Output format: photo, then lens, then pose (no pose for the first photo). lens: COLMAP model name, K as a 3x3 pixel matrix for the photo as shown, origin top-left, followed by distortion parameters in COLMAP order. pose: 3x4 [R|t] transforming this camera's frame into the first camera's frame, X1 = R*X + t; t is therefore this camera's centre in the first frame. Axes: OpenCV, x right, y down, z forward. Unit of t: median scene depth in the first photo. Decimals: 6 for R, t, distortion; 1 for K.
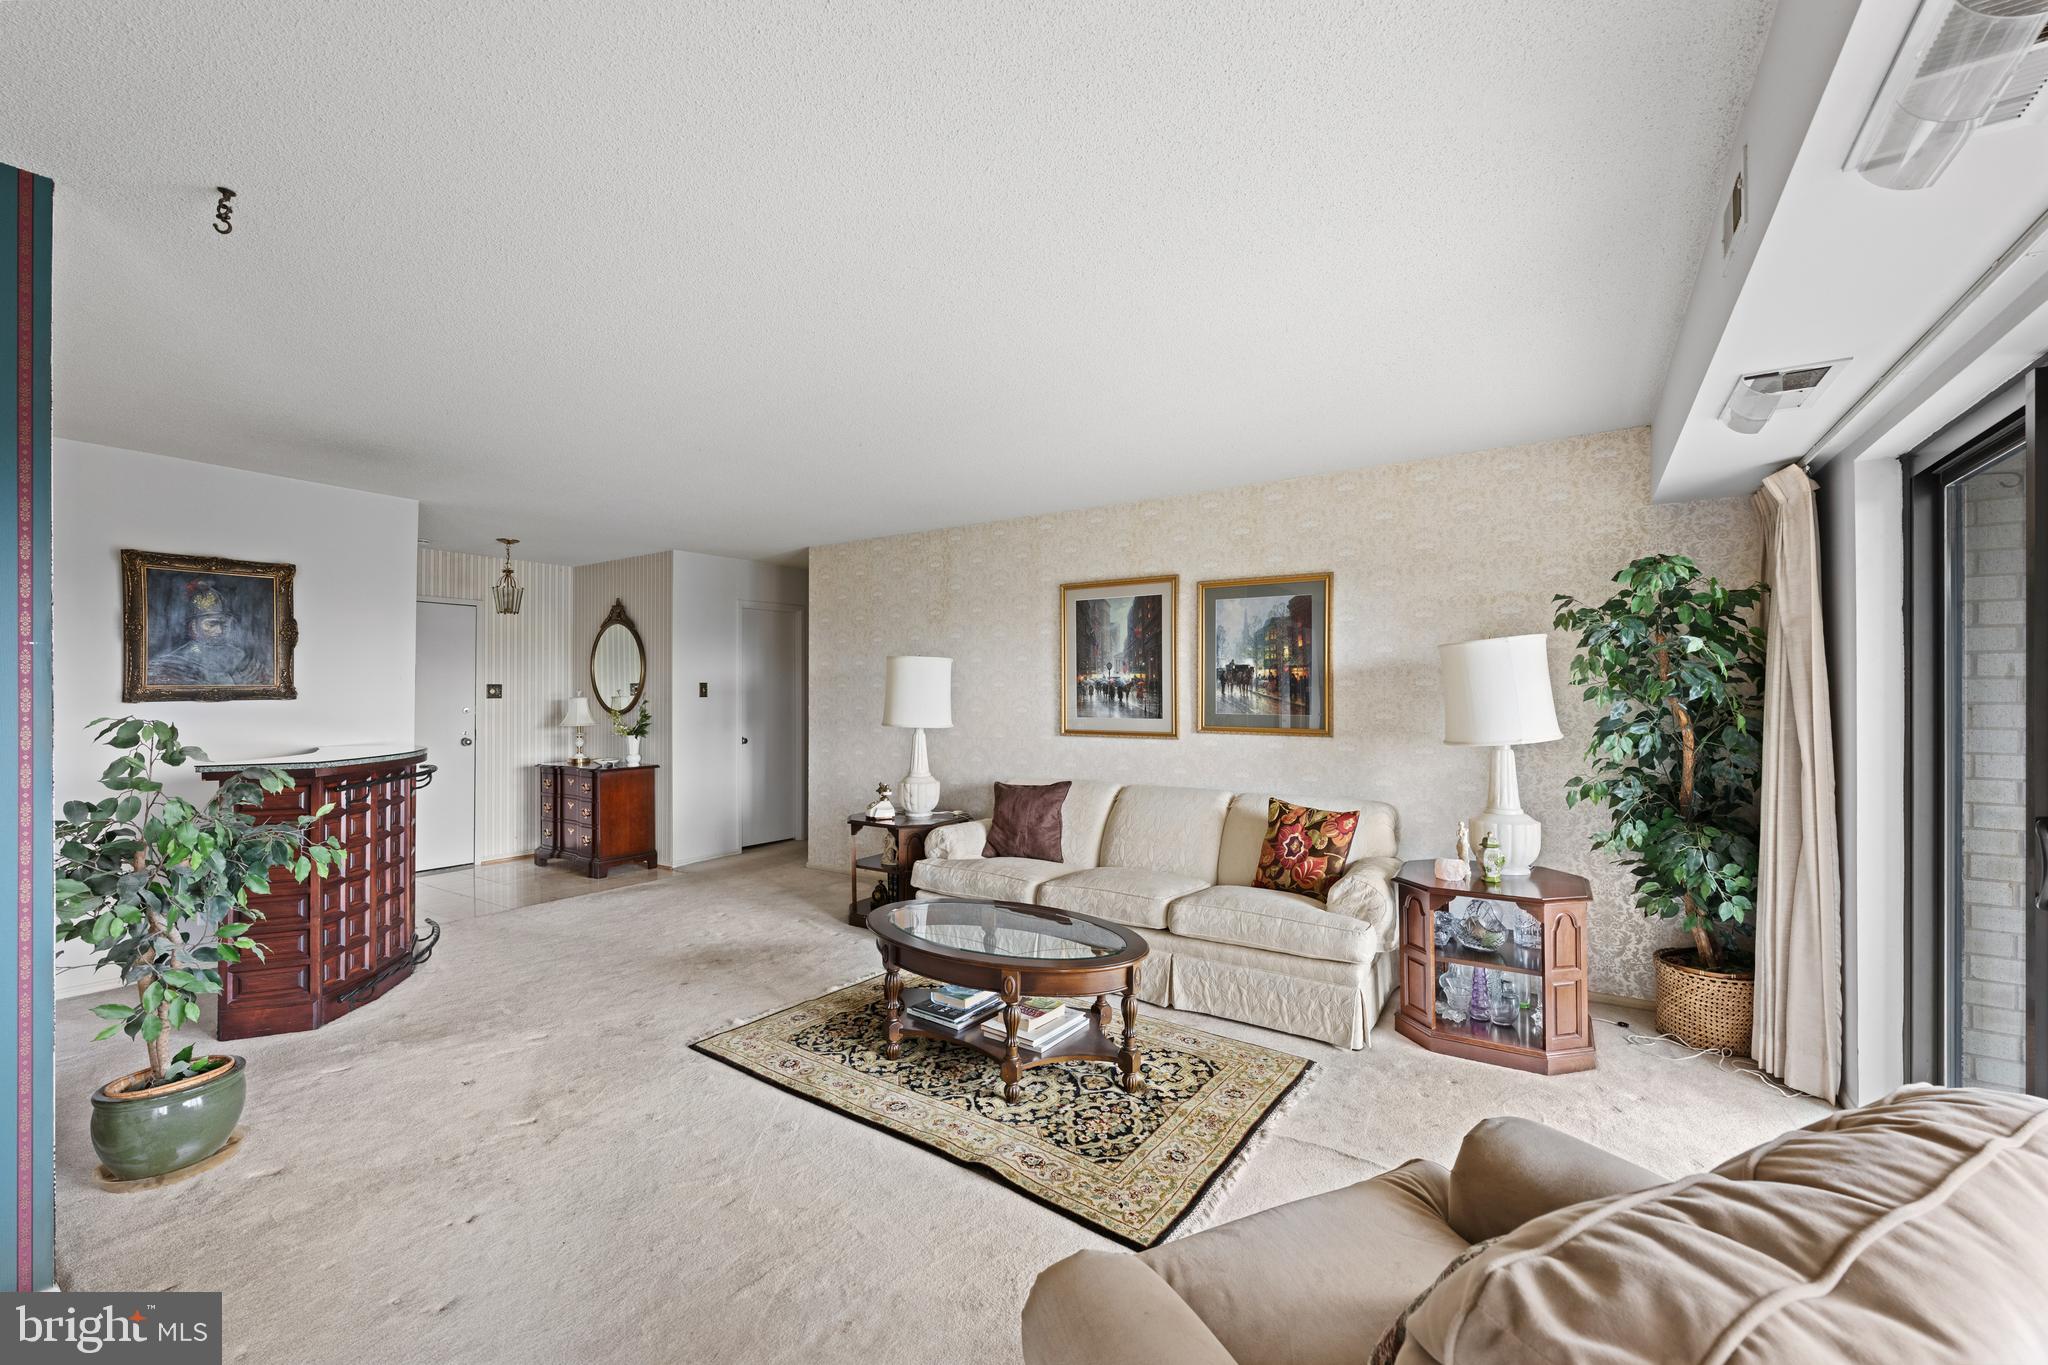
lens RADIAL K [[824.4, 0, 1023.3], [0, 824.4, 688.7], [0, 0, 1]] dist [0.001506, -0.000428]
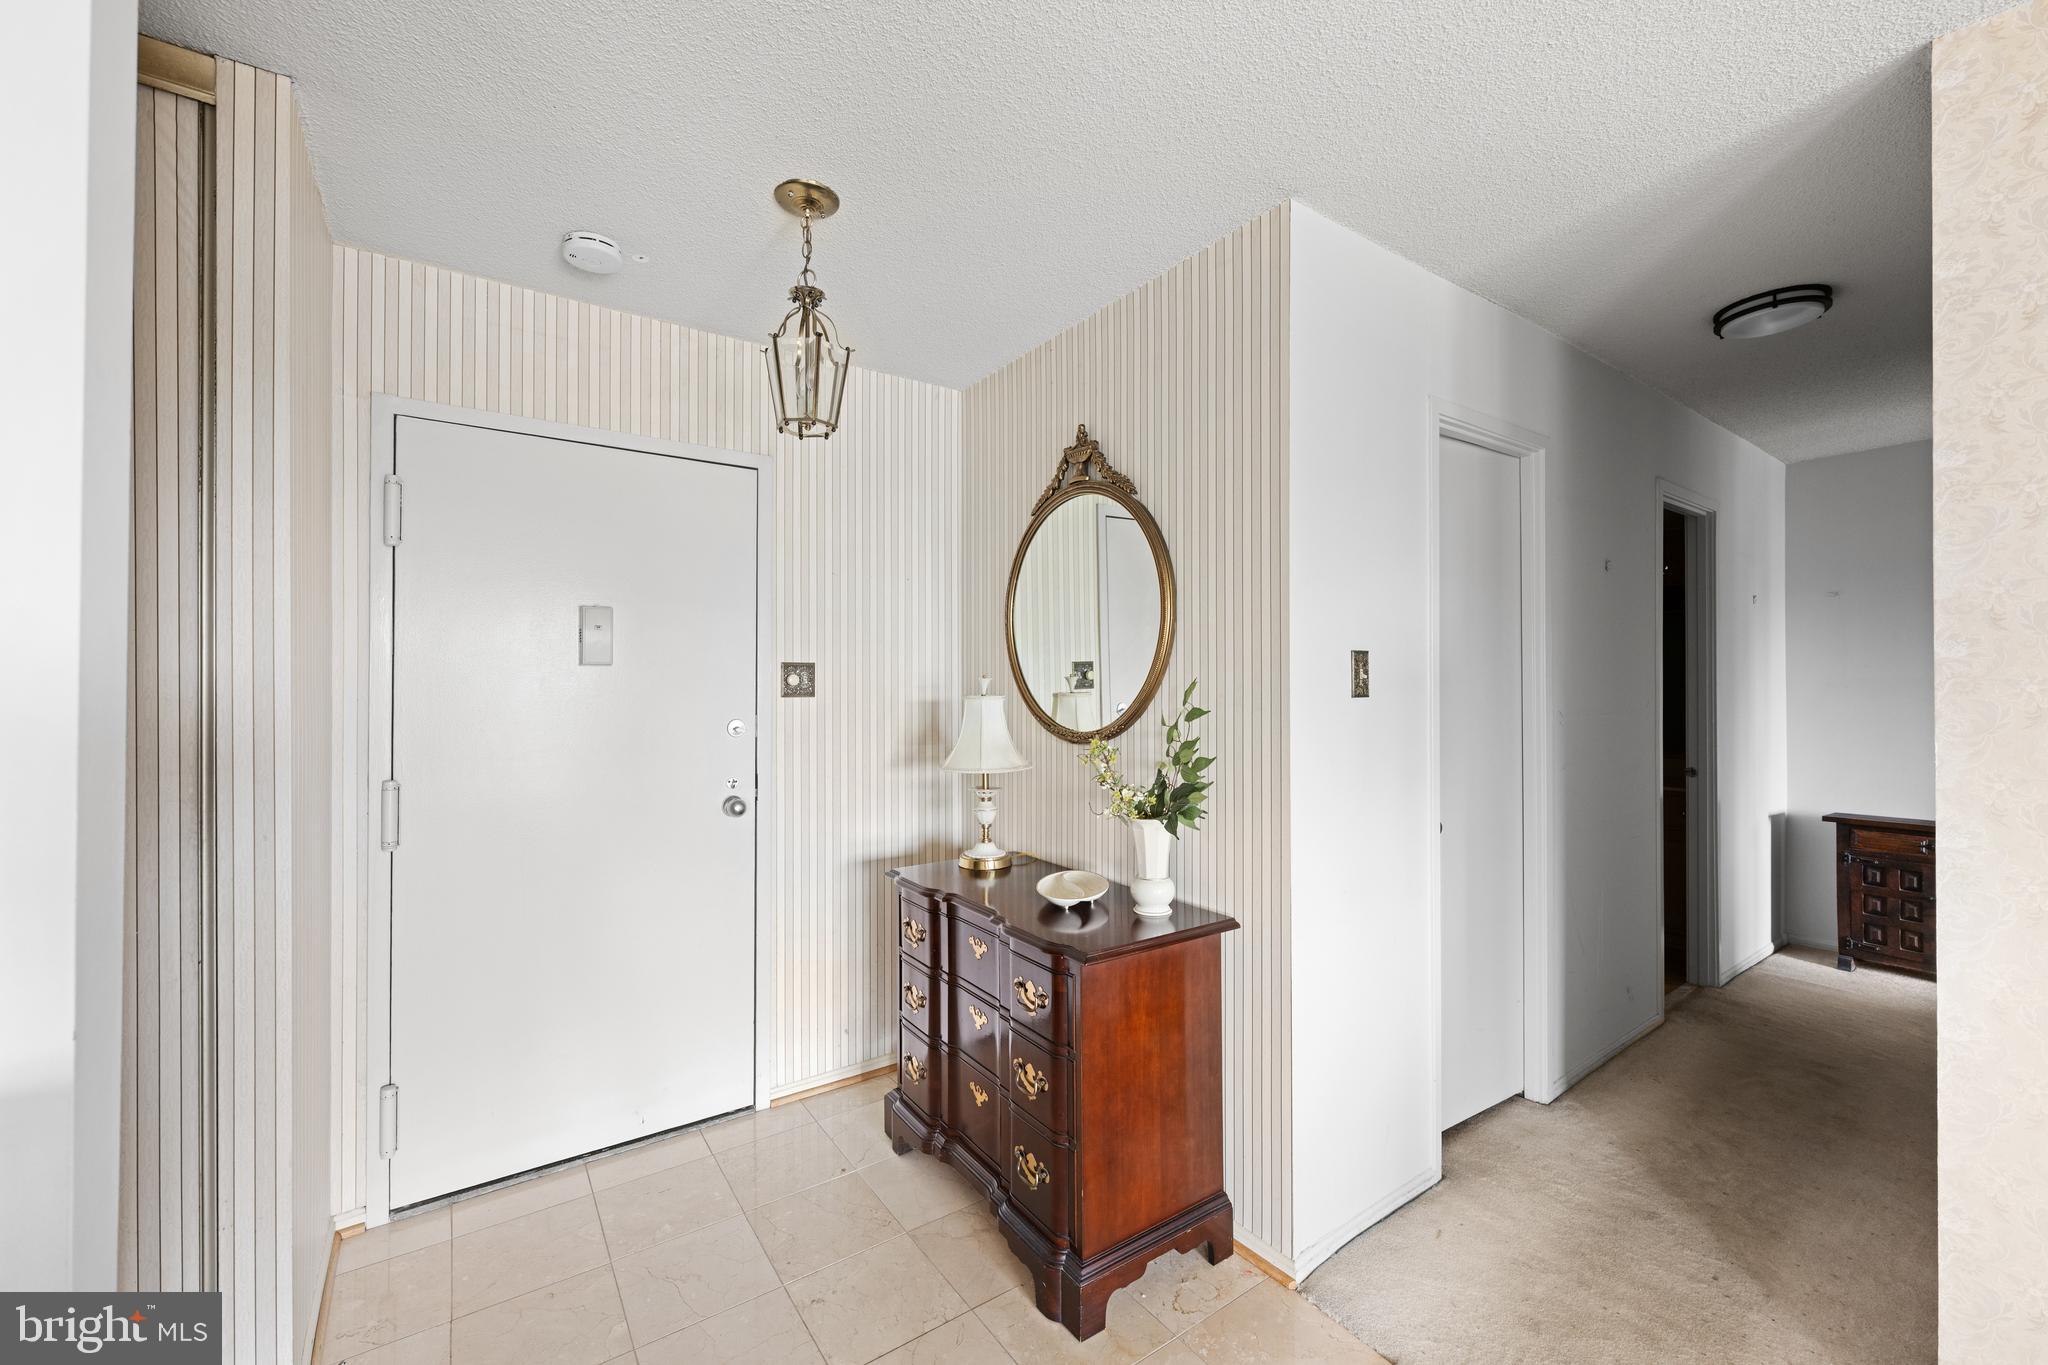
lens RADIAL K [[824.4, 0, 1029.8], [0, 824.4, 681.7], [0, 0, 1]] dist [0.001506, -0.000428]
pose [[0.934279, -0.000251, -0.356544, -0.387476], [0.001017, 0.999998, 0.001959, 0.003481], [0.356542, -0.002193, 0.934277, 0.657824]]
